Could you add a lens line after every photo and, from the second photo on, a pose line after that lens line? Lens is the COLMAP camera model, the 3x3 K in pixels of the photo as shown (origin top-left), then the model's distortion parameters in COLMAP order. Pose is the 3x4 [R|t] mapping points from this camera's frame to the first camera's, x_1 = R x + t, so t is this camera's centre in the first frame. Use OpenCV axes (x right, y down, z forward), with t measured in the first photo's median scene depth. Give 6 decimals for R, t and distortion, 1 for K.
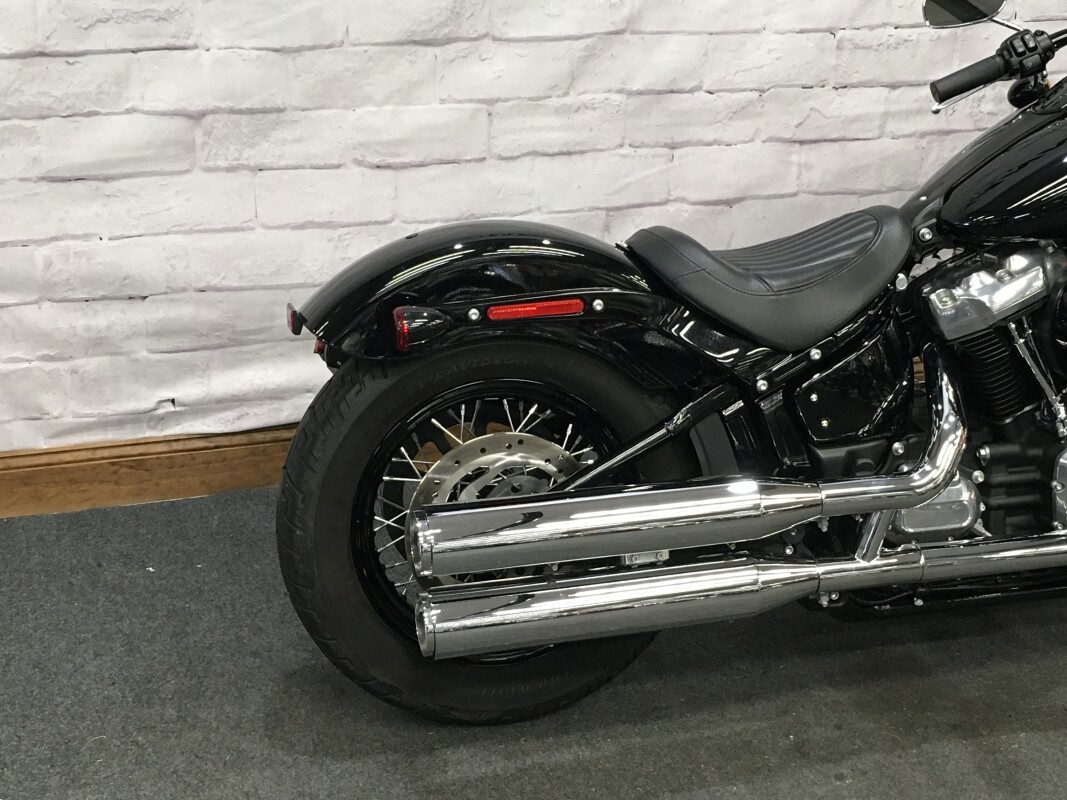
lens RADIAL K [[1689.4, 0, 532.1], [0, 1689.4, 399.1], [0, 0, 1]] dist [0.059469, 0.000000]
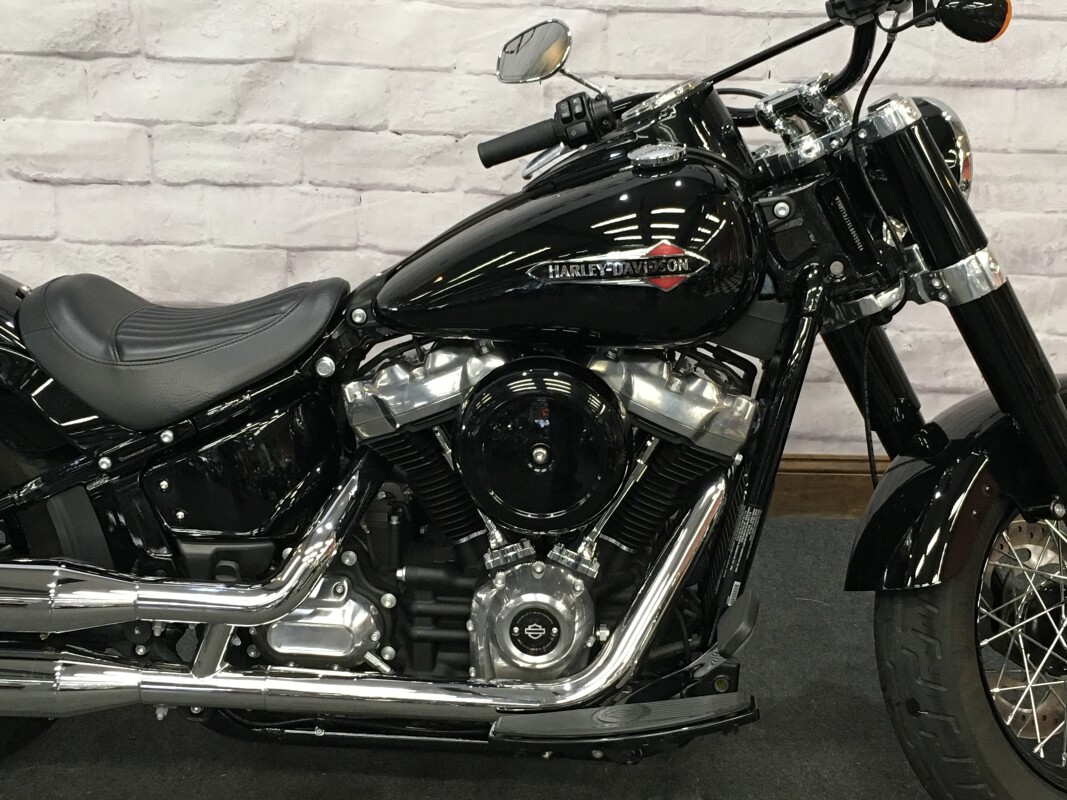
lens RADIAL K [[1689.4, 0, 531.7], [0, 1689.4, 402.2], [0, 0, 1]] dist [0.059469, 0.000000]
pose [[0.952300, 0.125113, -0.278338, 0.460850], [-0.124951, 0.991992, 0.018397, -0.065648], [0.278411, 0.017259, 0.960307, 0.155250]]
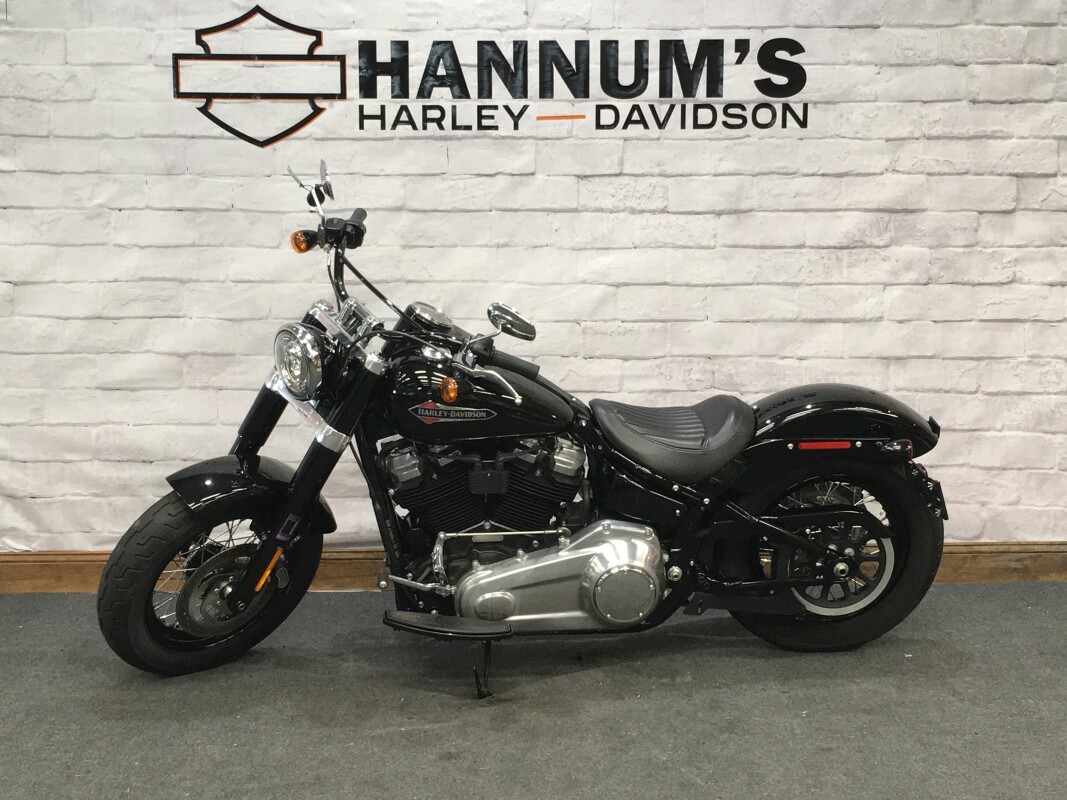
lens RADIAL K [[1714.6, 0, 534.0], [0, 1714.6, 398.6], [0, 0, 1]] dist [0.033960, 0.000000]
pose [[0.961984, 0.030468, -0.271401, 0.599373], [-0.092937, 0.970969, -0.220415, 0.220086], [0.256807, 0.237259, 0.936888, -0.521444]]
